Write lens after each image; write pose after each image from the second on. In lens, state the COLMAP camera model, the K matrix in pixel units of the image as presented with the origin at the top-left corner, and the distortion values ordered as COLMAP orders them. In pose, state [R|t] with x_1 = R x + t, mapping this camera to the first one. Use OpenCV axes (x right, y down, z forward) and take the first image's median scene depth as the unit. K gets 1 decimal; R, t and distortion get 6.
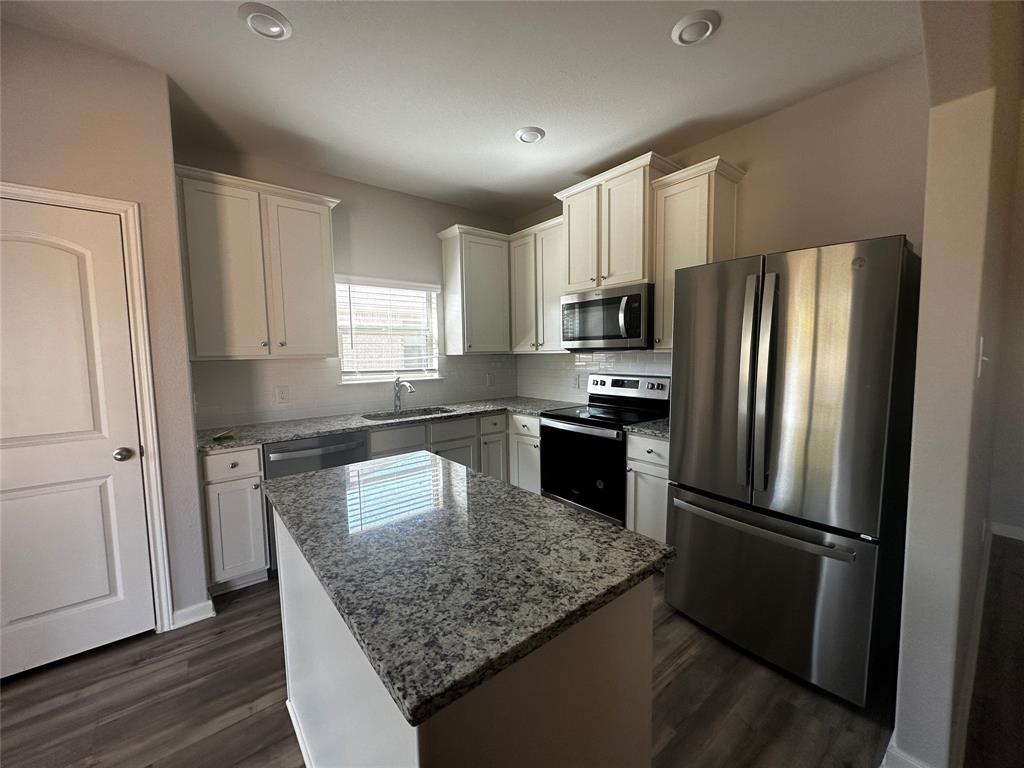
lens RADIAL K [[408.6, 0, 514.0], [0, 408.6, 383.7], [0, 0, 1]] dist [0.002466, 0.000199]
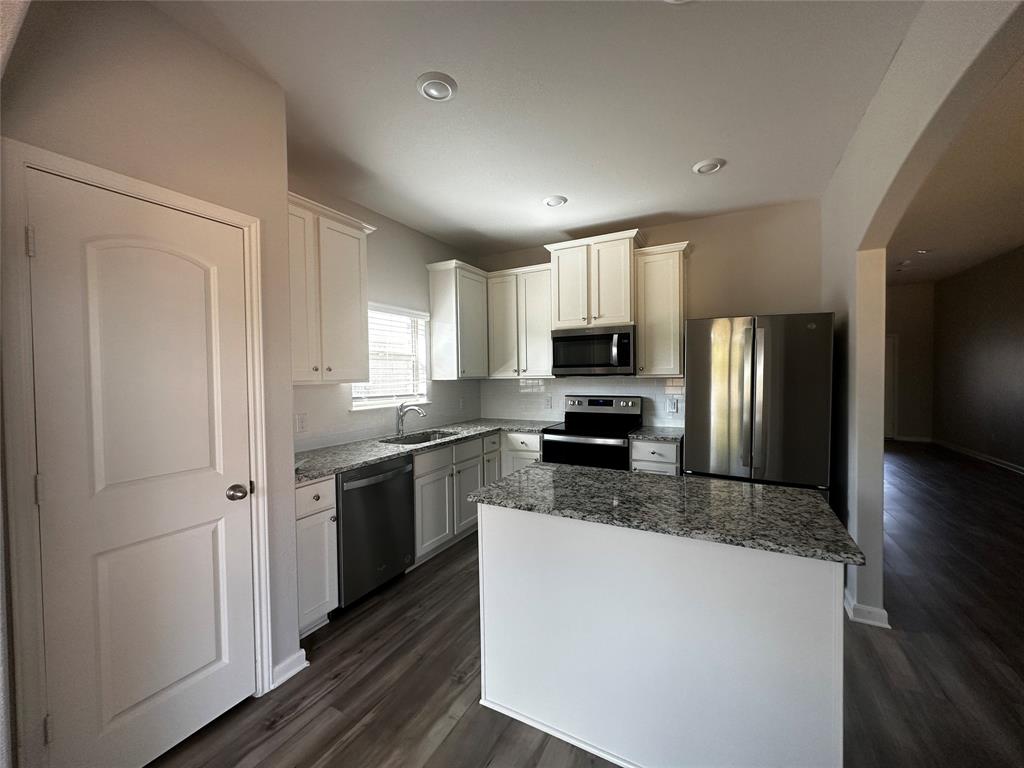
lens RADIAL K [[408.6, 0, 513.9], [0, 408.6, 384.3], [0, 0, 1]] dist [0.002466, 0.000199]
pose [[0.920531, -0.006197, 0.390620, -0.515624], [0.029322, 0.998150, -0.053265, 0.002582], [-0.389567, 0.060486, 0.919010, -0.043299]]
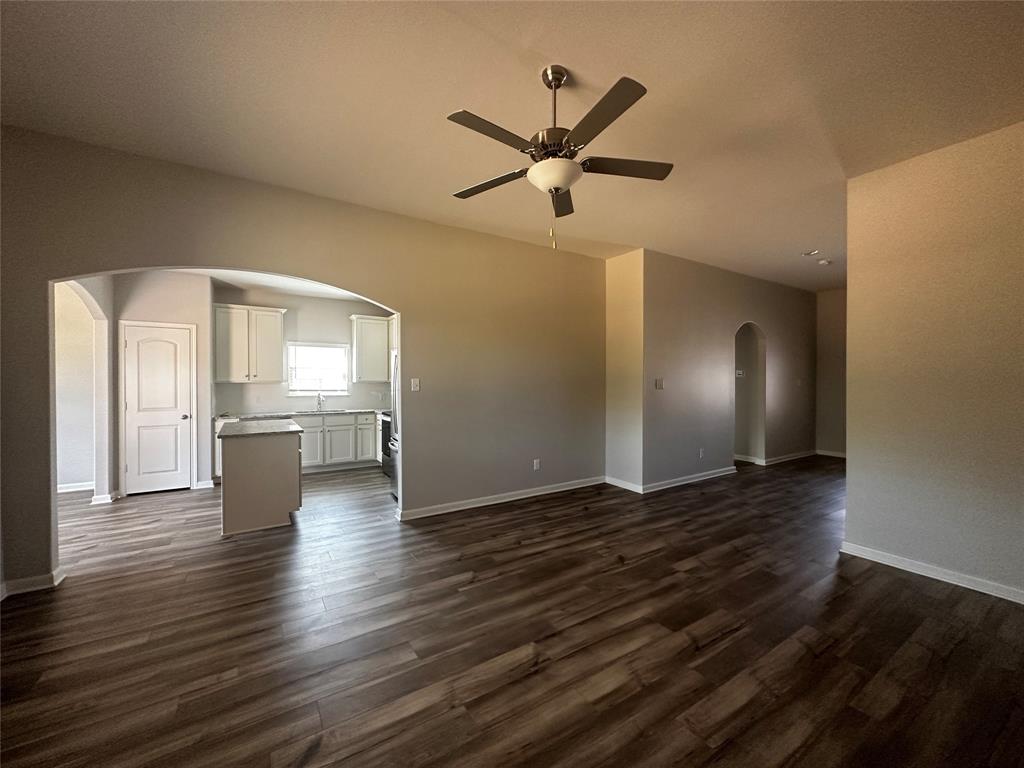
lens RADIAL K [[408.6, 0, 516.1], [0, 408.6, 383.4], [0, 0, 1]] dist [0.002466, 0.000199]
pose [[0.993382, 0.019854, -0.113131, 1.039820], [-0.027317, 0.997524, -0.064810, 0.045584], [0.111564, 0.067471, 0.991464, -0.988460]]
